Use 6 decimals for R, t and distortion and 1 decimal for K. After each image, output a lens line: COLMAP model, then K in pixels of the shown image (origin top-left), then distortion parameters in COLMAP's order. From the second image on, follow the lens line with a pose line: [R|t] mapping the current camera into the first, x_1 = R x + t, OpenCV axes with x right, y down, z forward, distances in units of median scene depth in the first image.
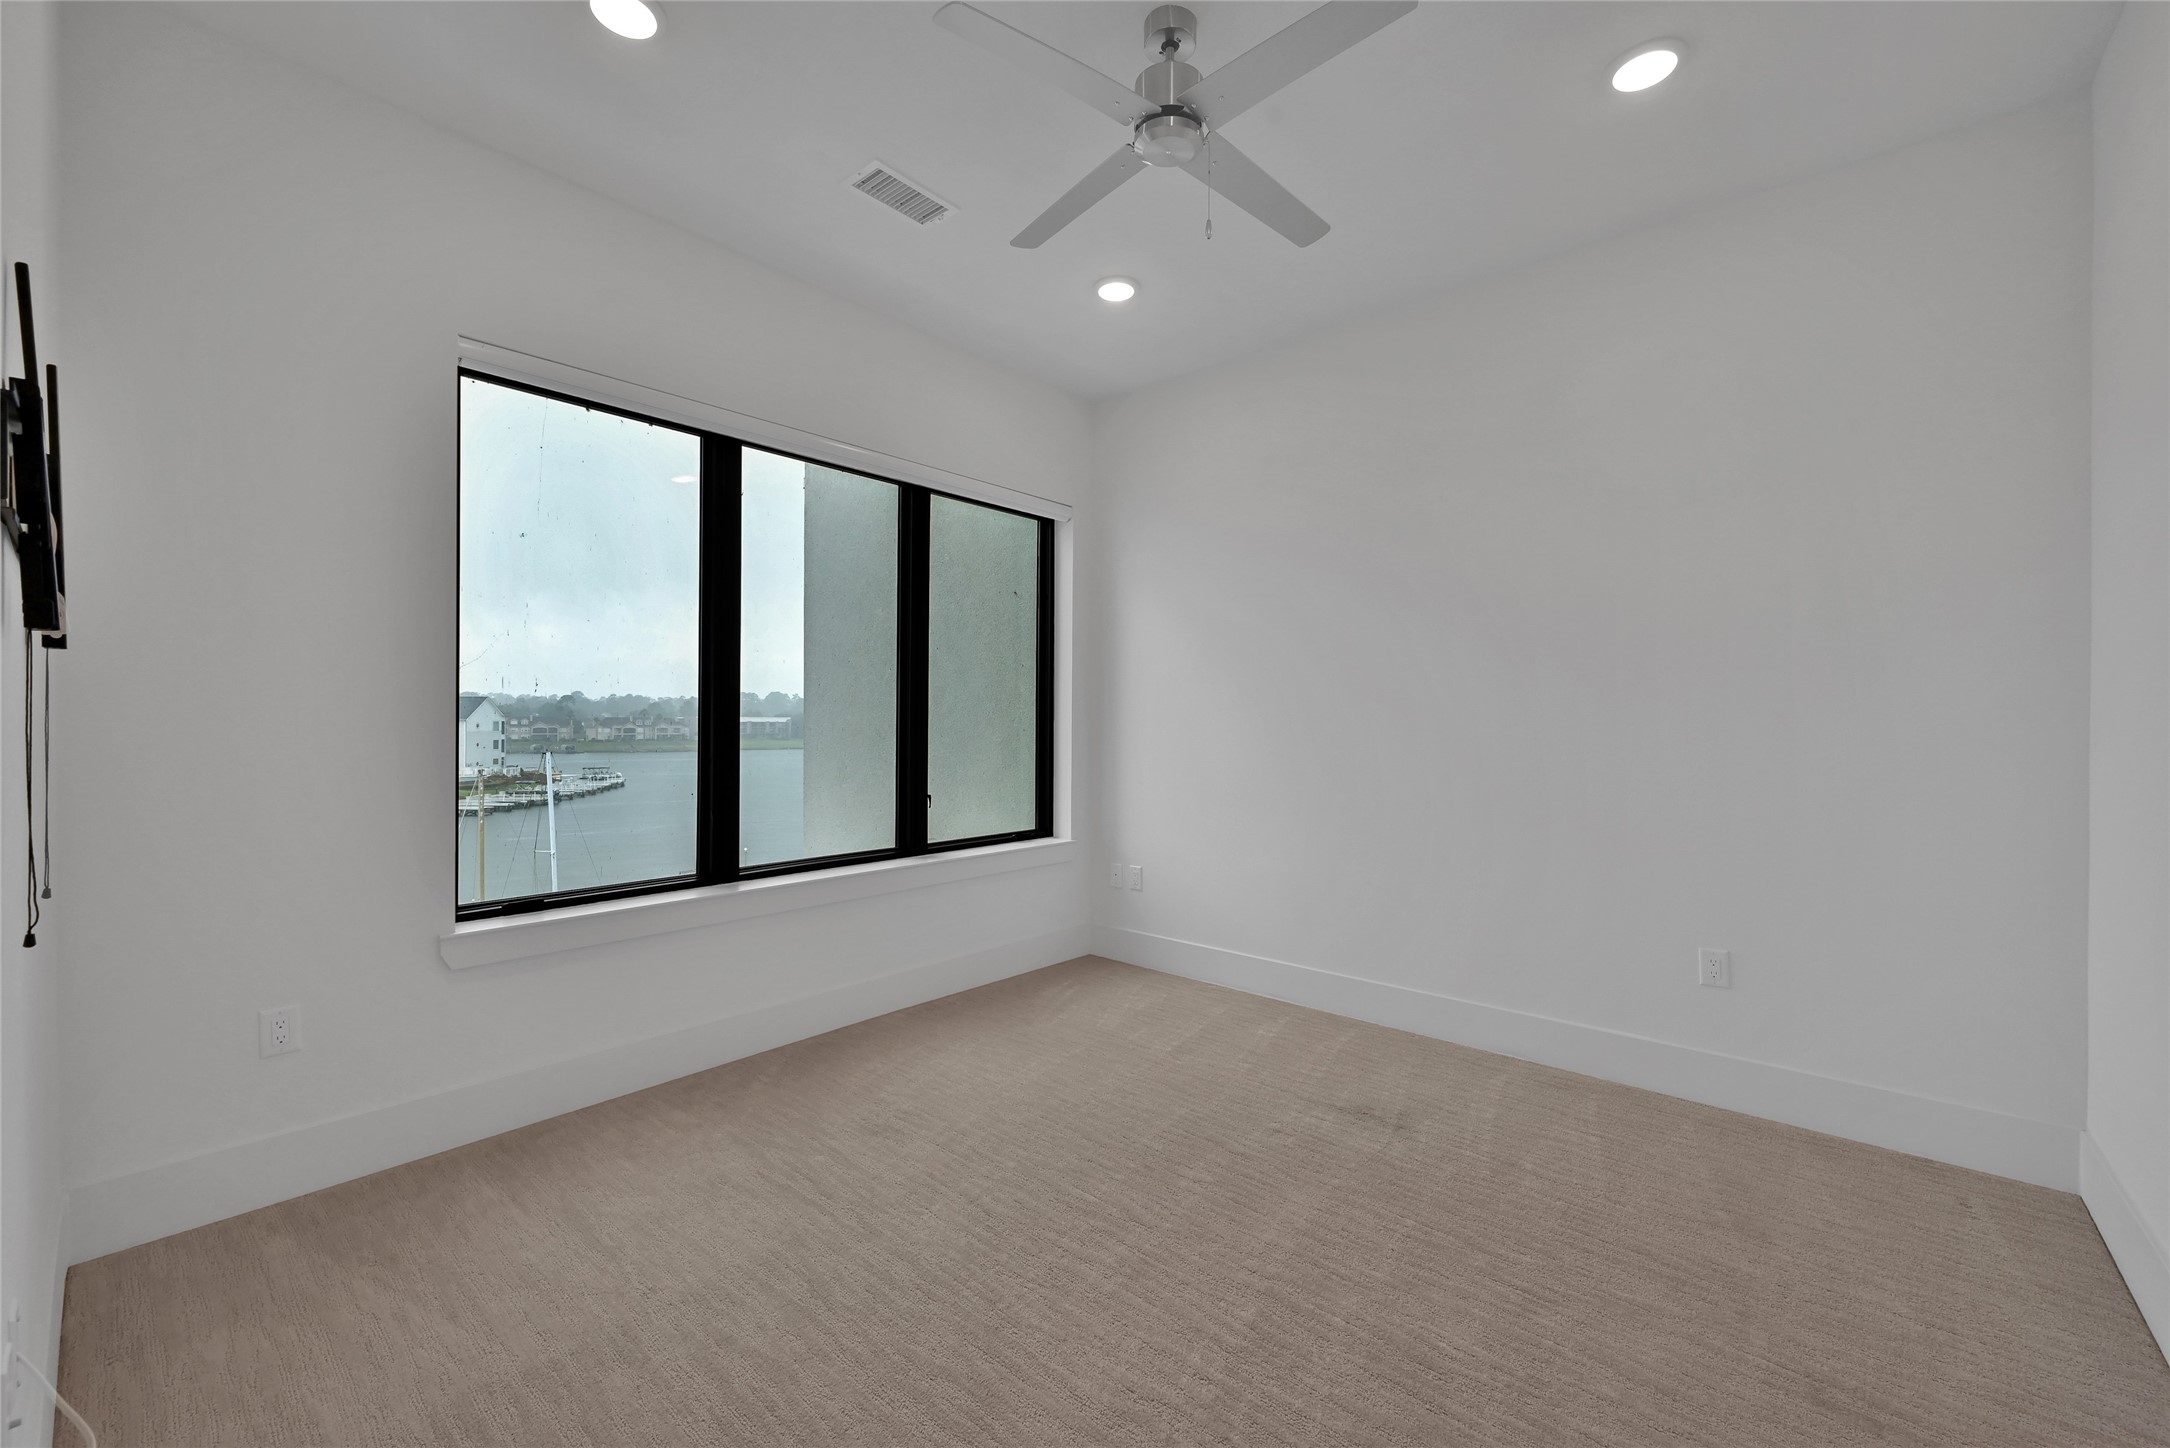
lens RADIAL K [[919.0, 0, 1085.0], [0, 919.0, 724.0], [0, 0, 1]] dist [0.021312, 0.000031]
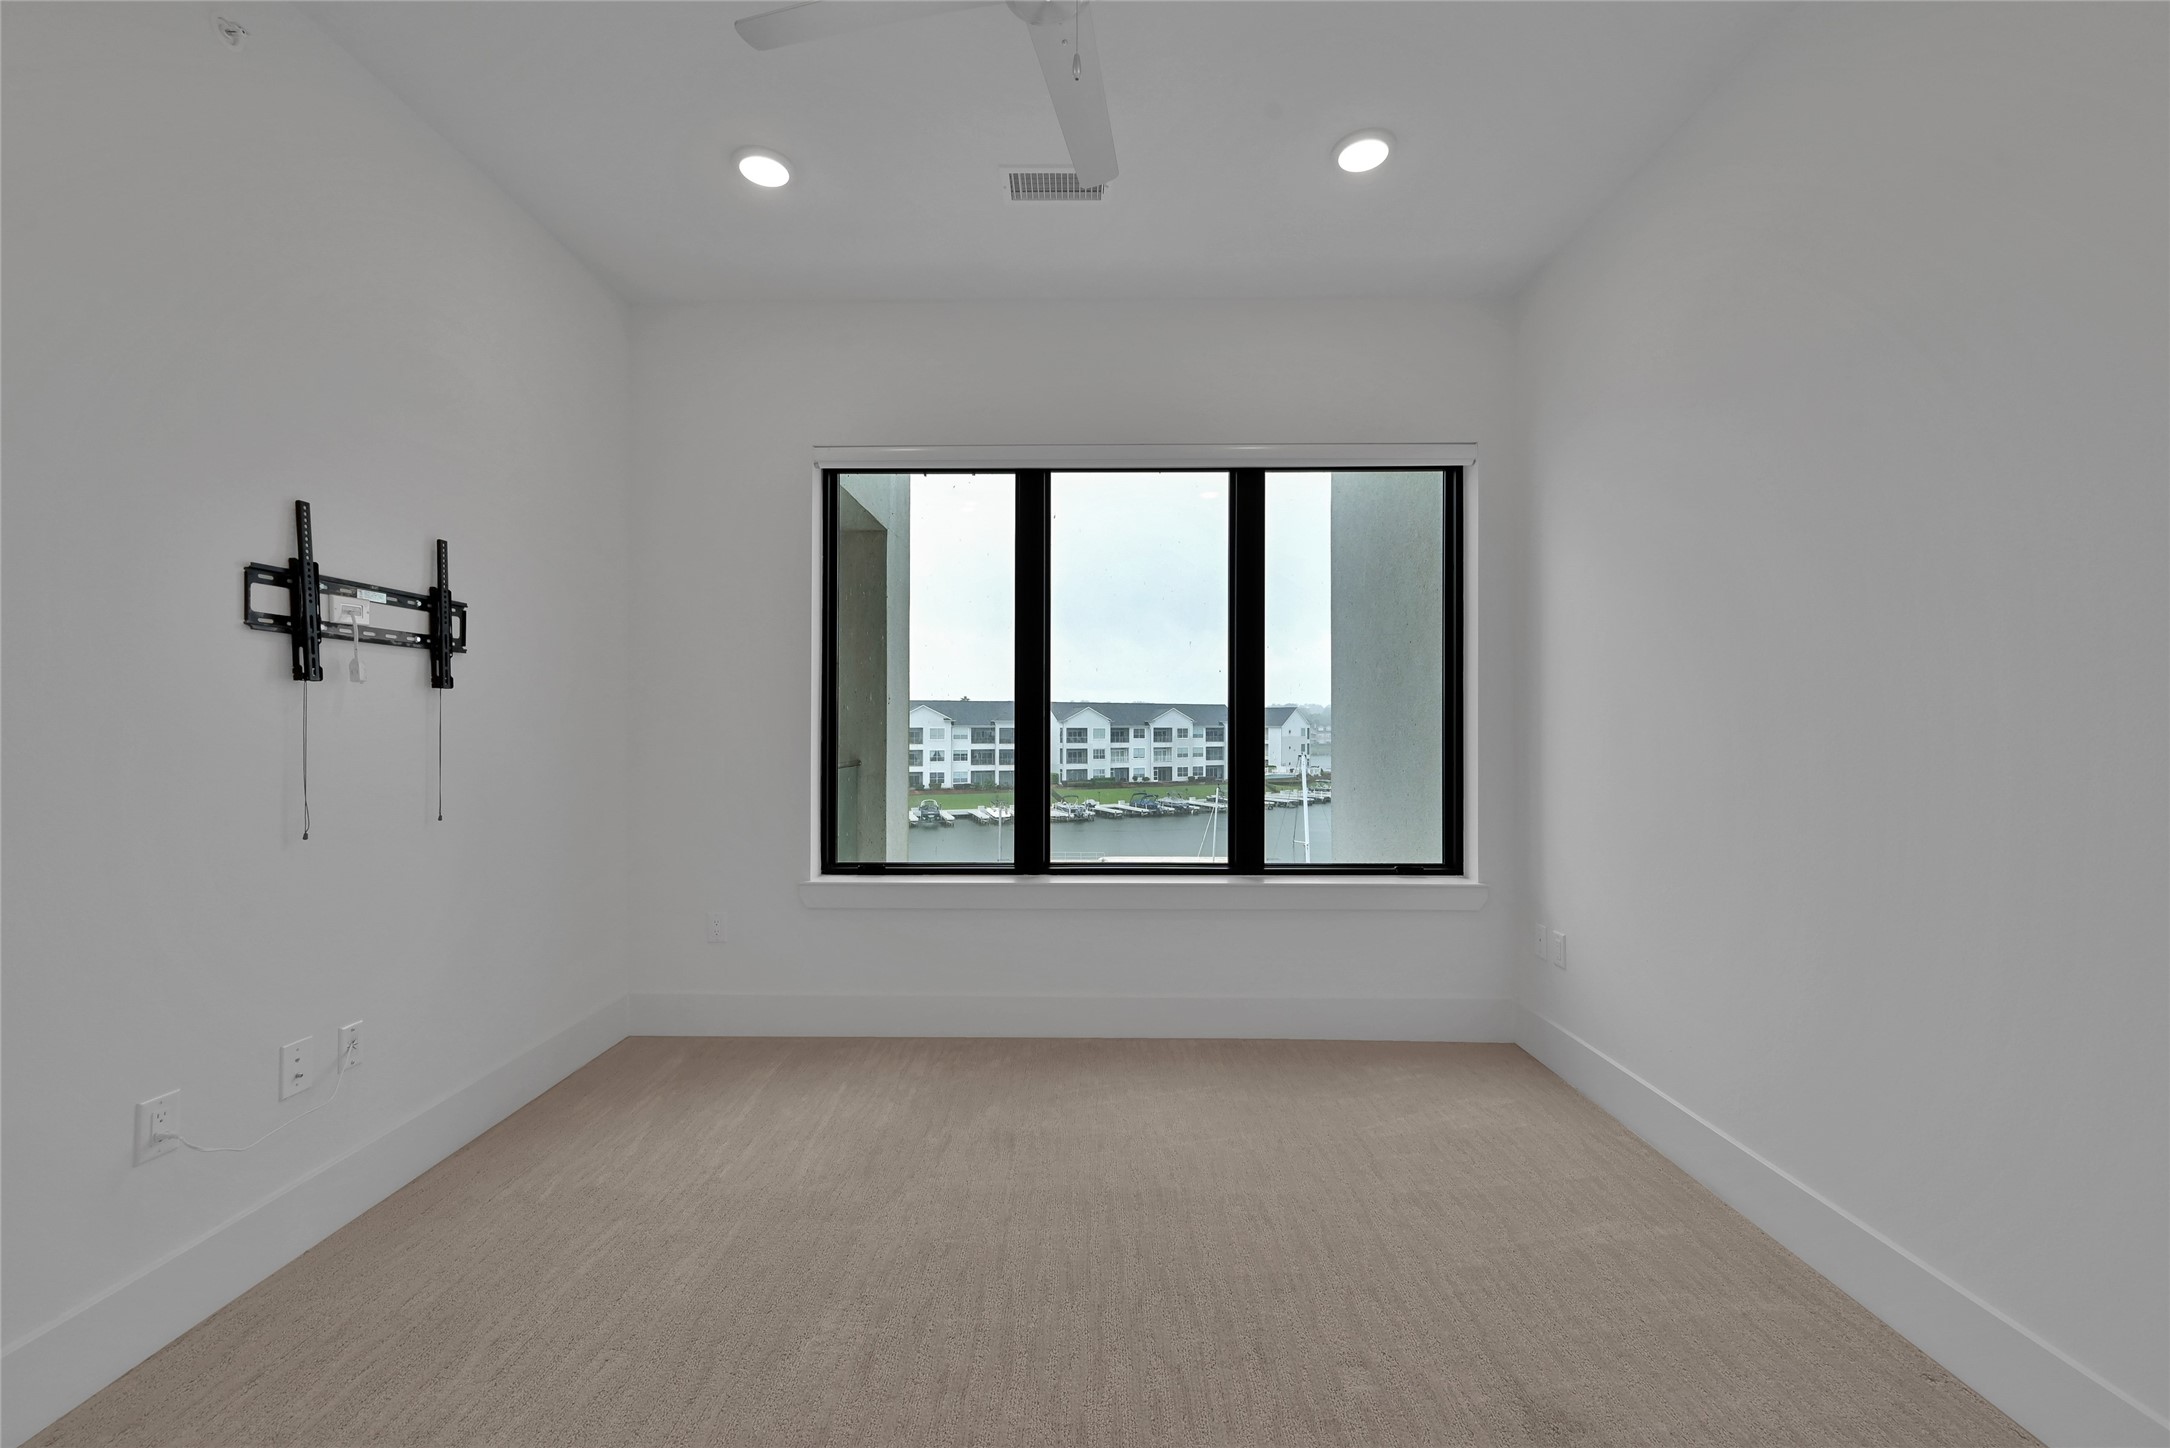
lens RADIAL K [[858.8, 0, 1091.2], [0, 858.8, 718.1], [0, 0, 1]] dist [-0.001417, -0.000094]
pose [[0.629434, -0.018052, -0.776844, 0.354875], [0.000540, 0.999740, -0.022795, 0.005426], [0.777054, 0.013929, 0.629280, 0.310253]]
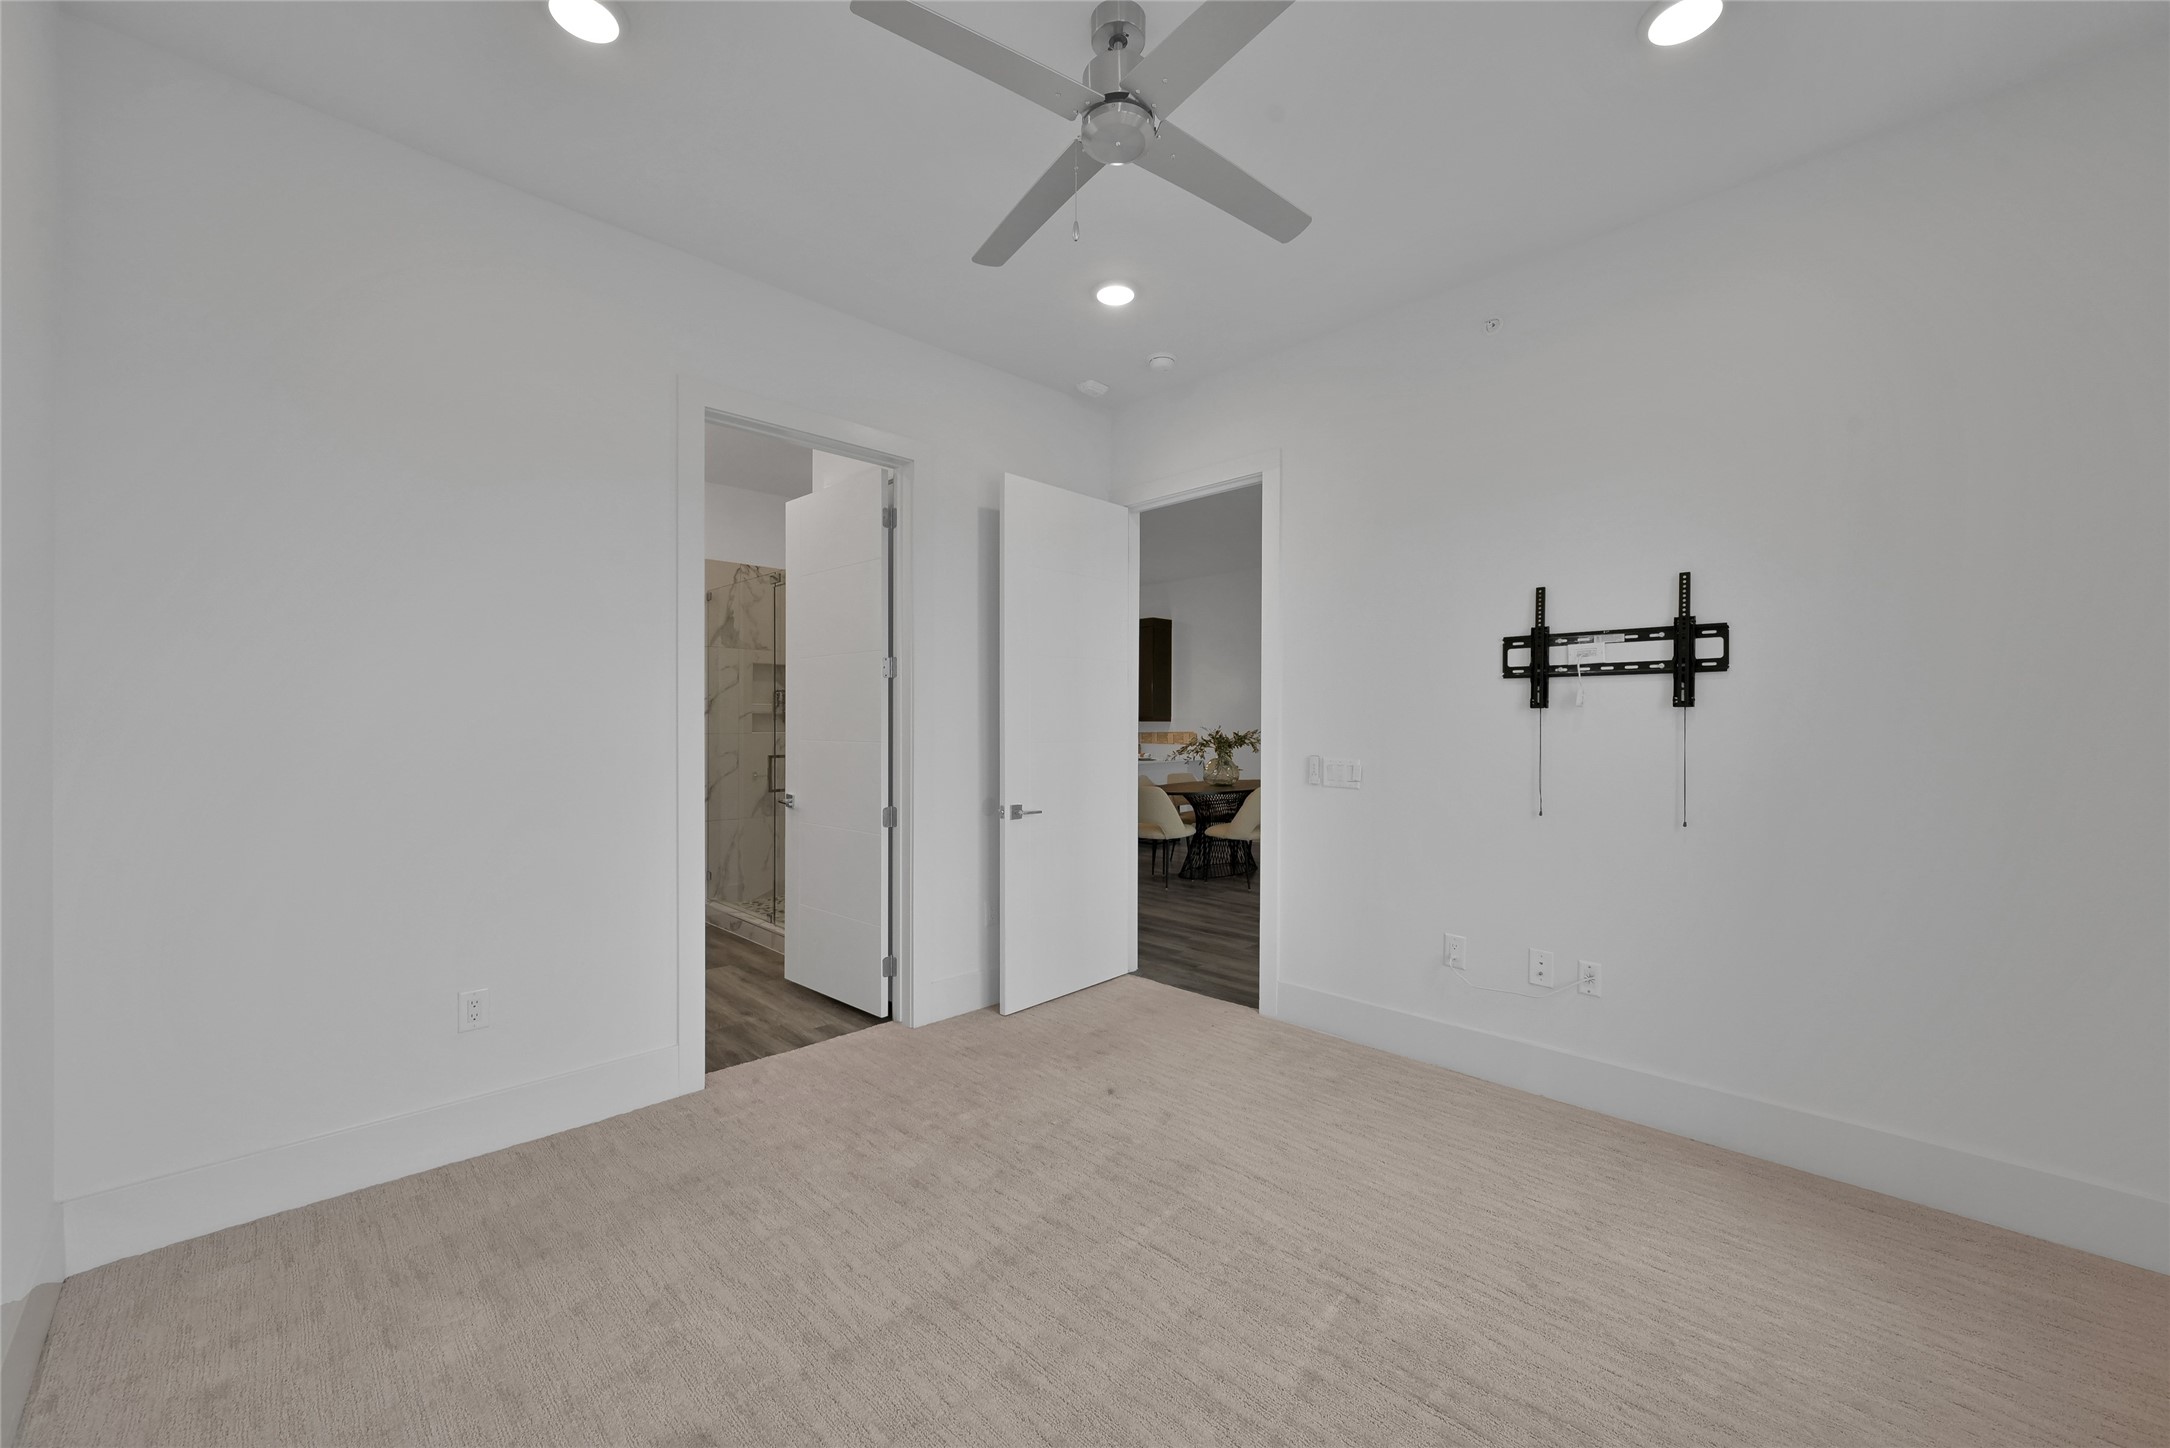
lens RADIAL K [[851.4, 0, 1089.7], [0, 851.4, 725.4], [0, 0, 1]] dist [-0.001853, -0.000236]
pose [[-0.994612, -0.014587, 0.102638, 0.021579], [-0.013313, 0.999826, 0.013088, -0.015621], [-0.102811, 0.011651, -0.994633, 0.973202]]
